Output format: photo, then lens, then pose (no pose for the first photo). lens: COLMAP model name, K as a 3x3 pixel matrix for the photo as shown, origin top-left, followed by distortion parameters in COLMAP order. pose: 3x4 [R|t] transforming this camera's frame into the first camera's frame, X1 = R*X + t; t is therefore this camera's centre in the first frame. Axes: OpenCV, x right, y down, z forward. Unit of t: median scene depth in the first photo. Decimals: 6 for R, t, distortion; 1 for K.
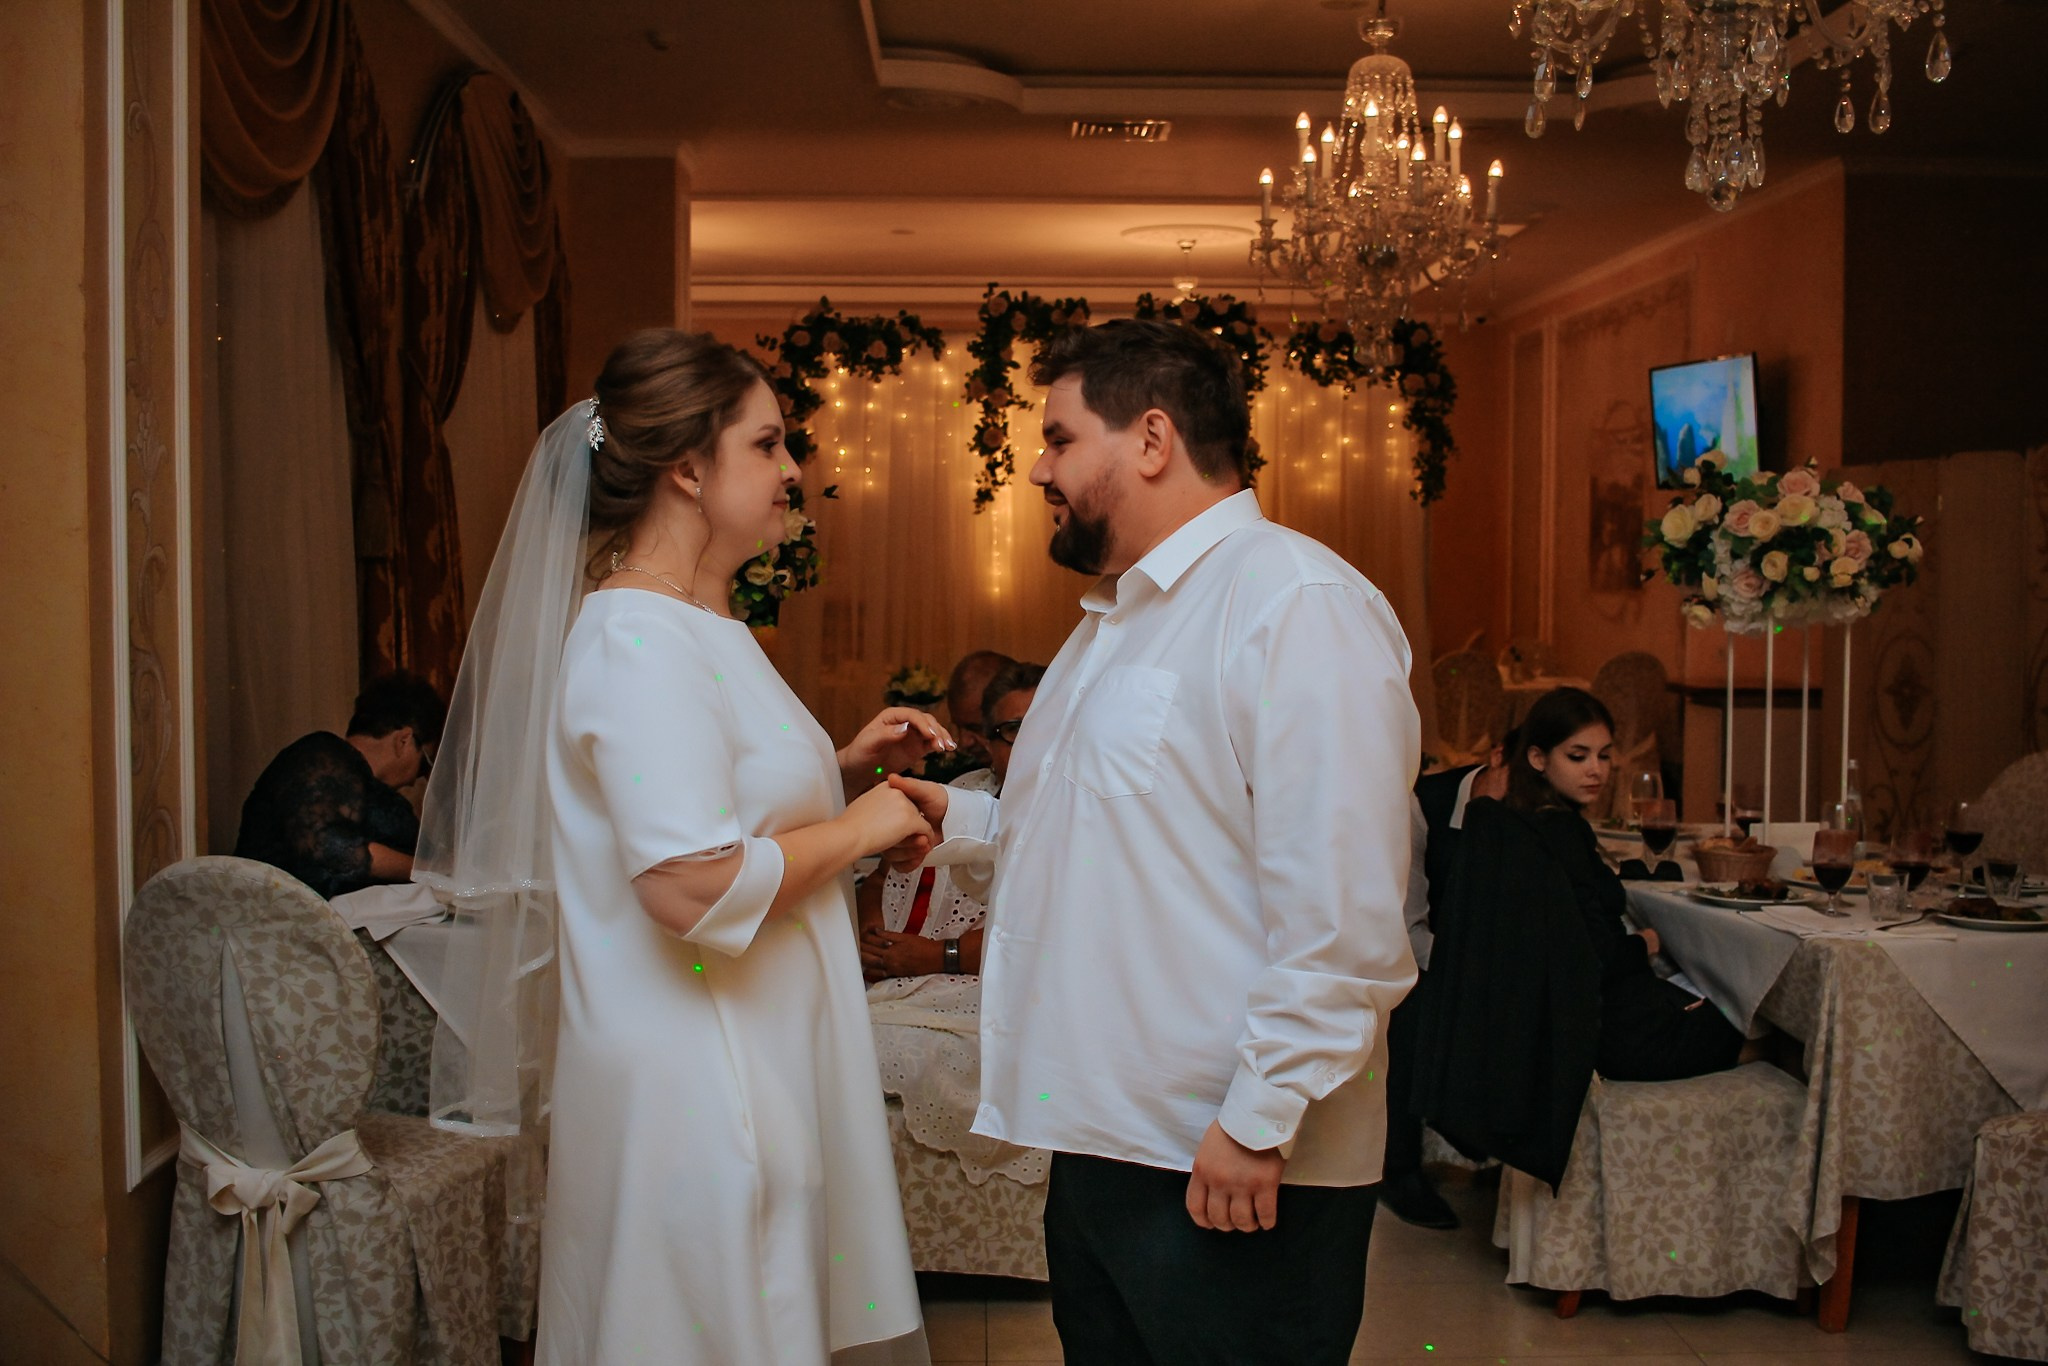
lens RADIAL K [[2259.3, 0, 1034.1], [0, 2259.3, 664.1], [0, 0, 1]] dist [-0.148311, 0.004736]
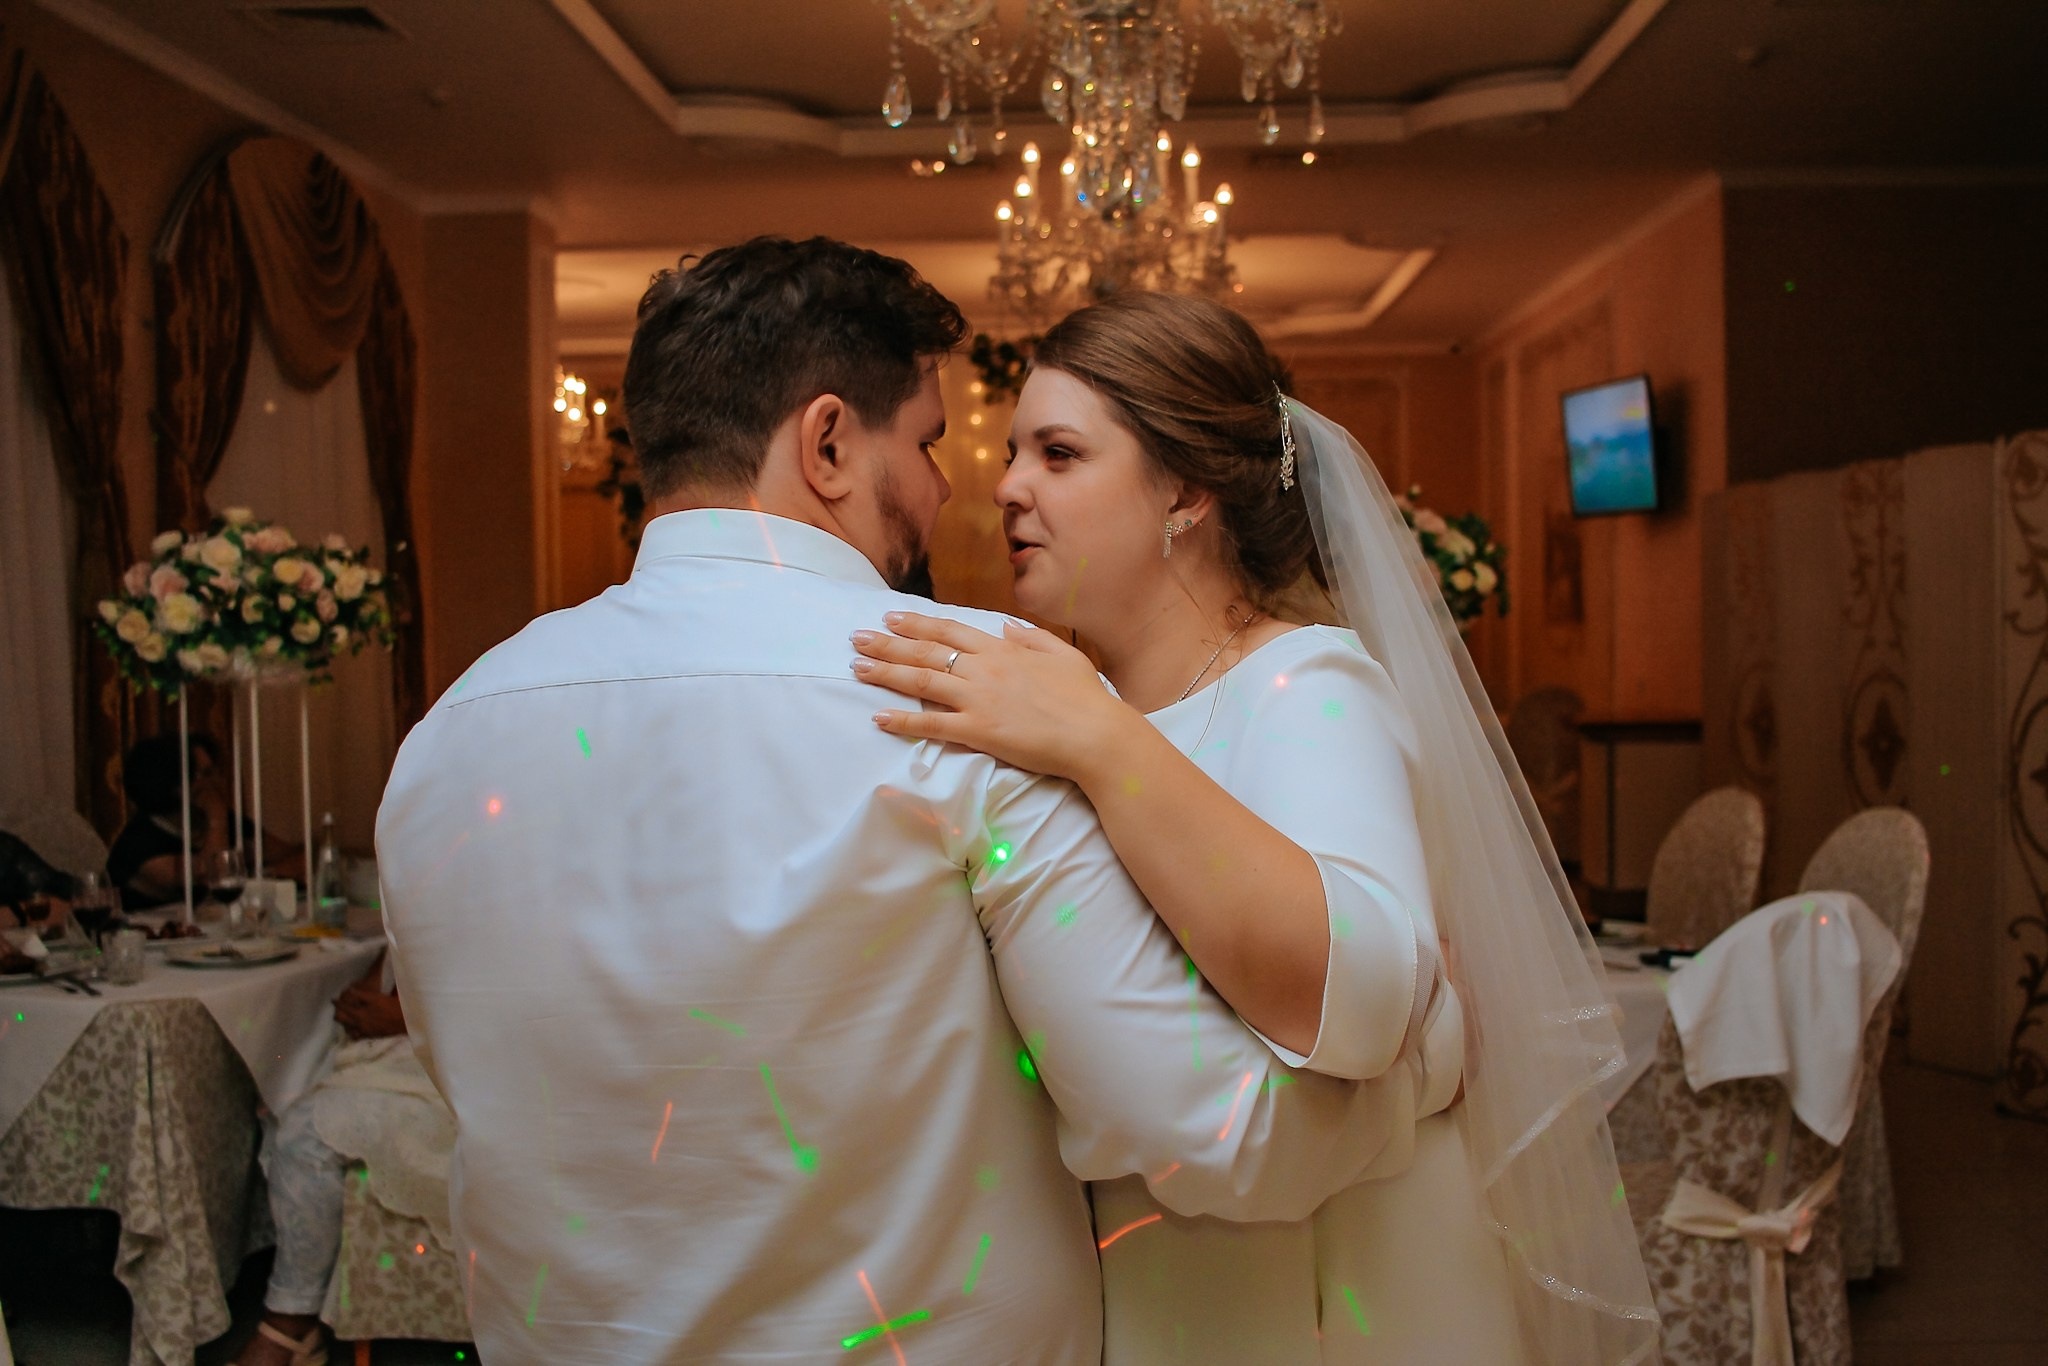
lens RADIAL K [[2237.5, 0, 1024.0], [0, 2237.5, 683.0], [0, 0, 1]] dist [-0.118024, 0.079110]
pose [[0.998361, -0.017425, -0.054506, 0.162335], [0.016991, 0.999820, -0.008414, -0.002678], [0.054642, 0.007474, 0.998478, 0.023920]]
